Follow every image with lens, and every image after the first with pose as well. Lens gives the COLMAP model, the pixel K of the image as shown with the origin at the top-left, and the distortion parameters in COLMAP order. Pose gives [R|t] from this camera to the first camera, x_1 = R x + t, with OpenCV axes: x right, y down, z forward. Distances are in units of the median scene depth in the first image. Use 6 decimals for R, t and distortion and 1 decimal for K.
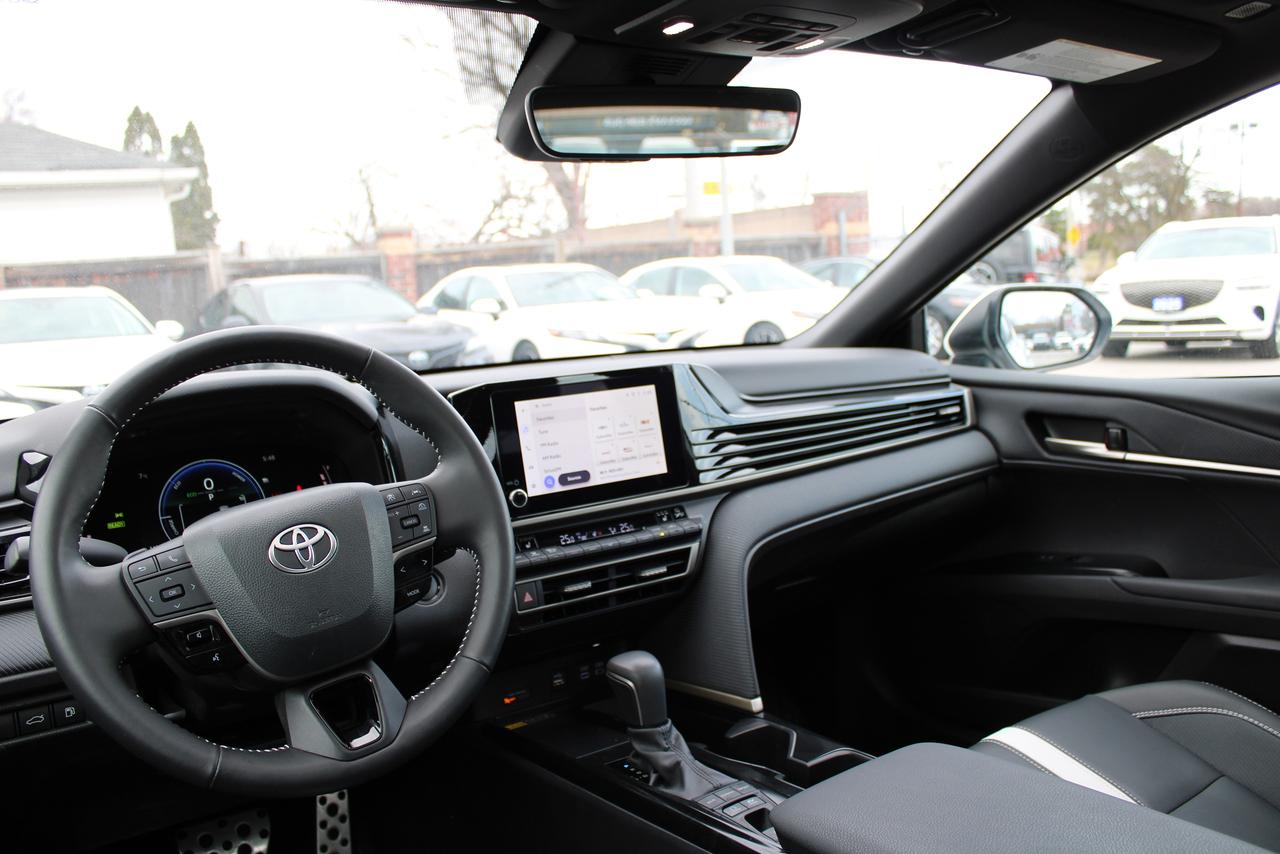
lens RADIAL K [[1062.9, 0, 640.0], [0, 1062.9, 427.0], [0, 0, 1]] dist [-0.173399, 0.150614]
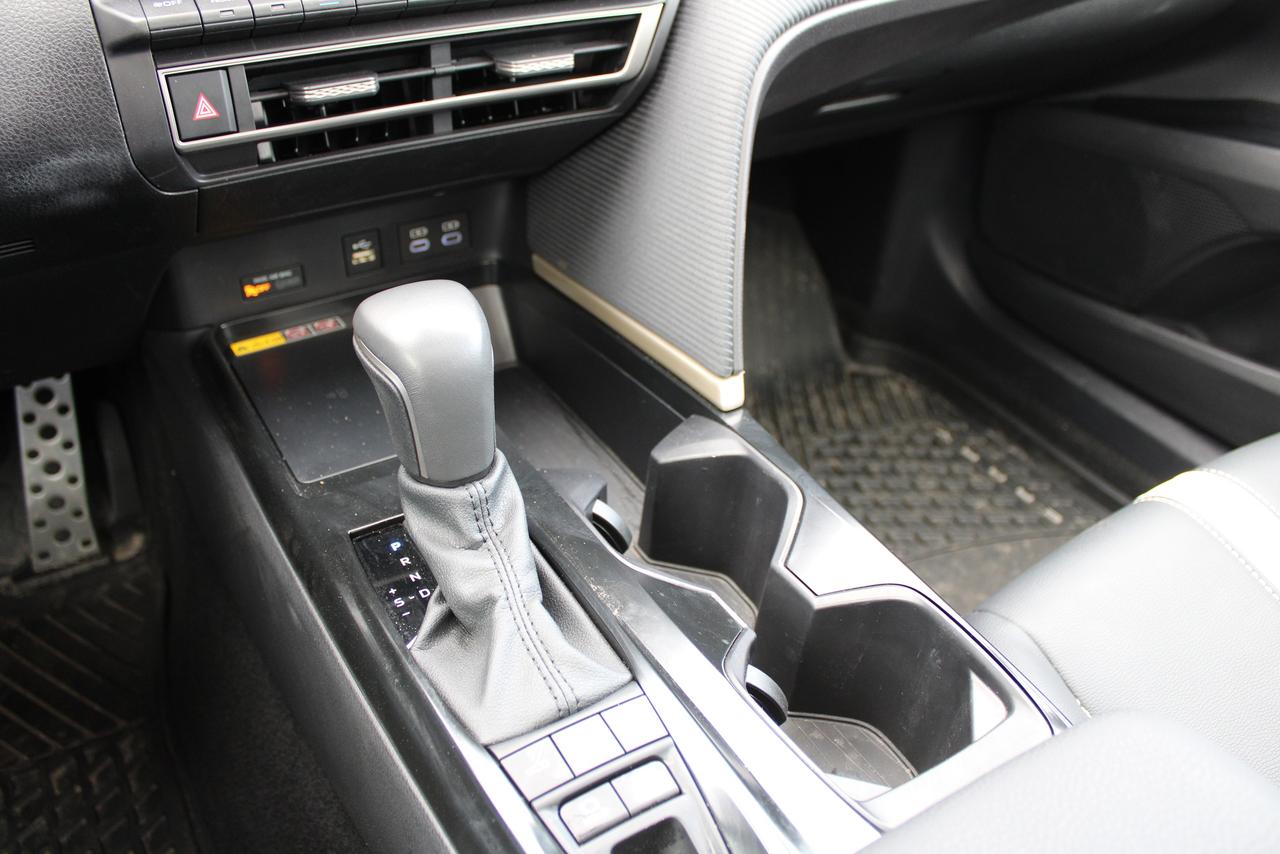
lens RADIAL K [[1062.9, 0, 640.0], [0, 1062.9, 427.0], [0, 0, 1]] dist [-0.173399, 0.150614]
pose [[0.992591, 0.121186, 0.008736, 0.066346], [-0.109337, 0.859547, 0.499224, 0.047915], [0.052990, -0.496481, 0.866429, 0.562773]]
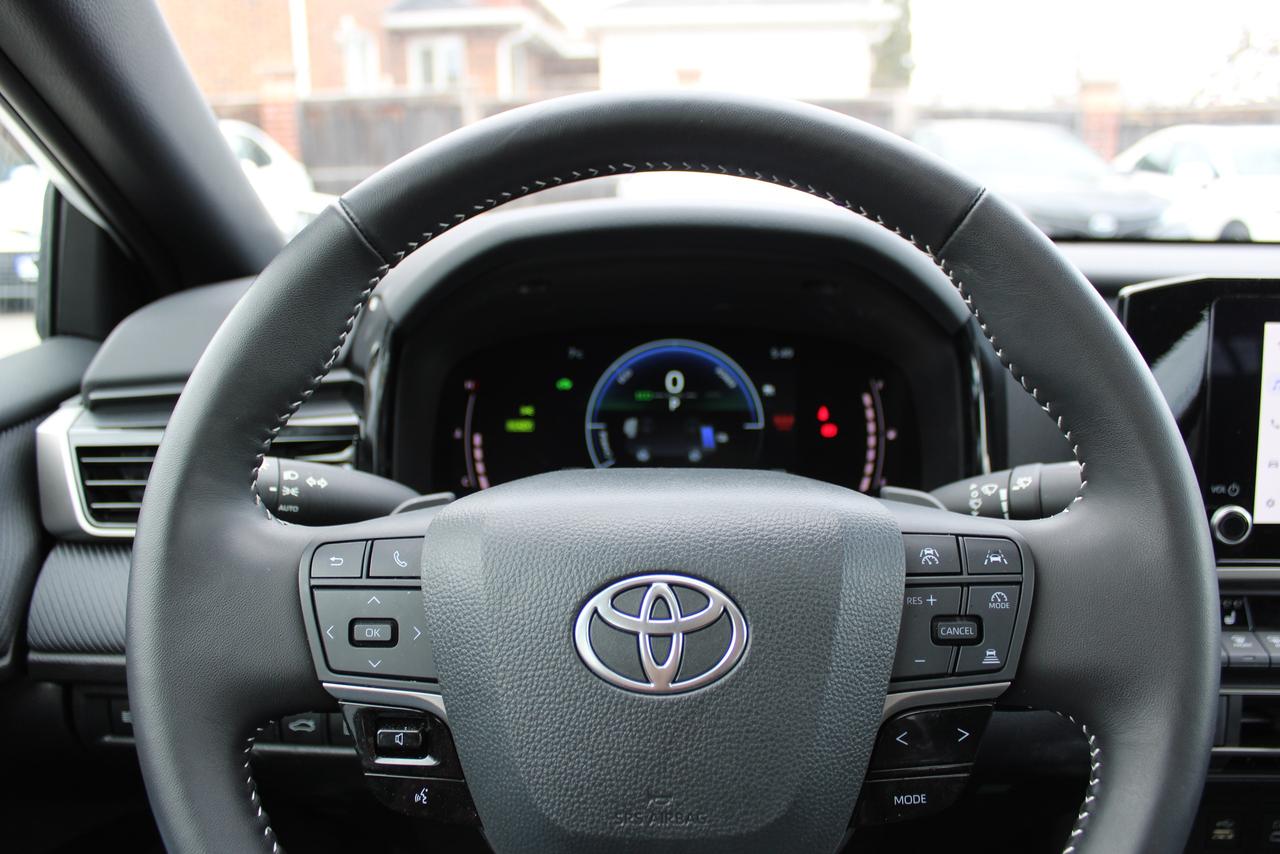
lens RADIAL K [[1062.9, 0, 640.0], [0, 1062.9, 427.0], [0, 0, 1]] dist [-0.173399, 0.150614]
pose [[0.807208, 0.198899, -0.555747, -0.077626], [-0.120575, 0.977227, 0.174612, -0.022230], [0.577821, -0.073940, 0.812807, 0.440799]]
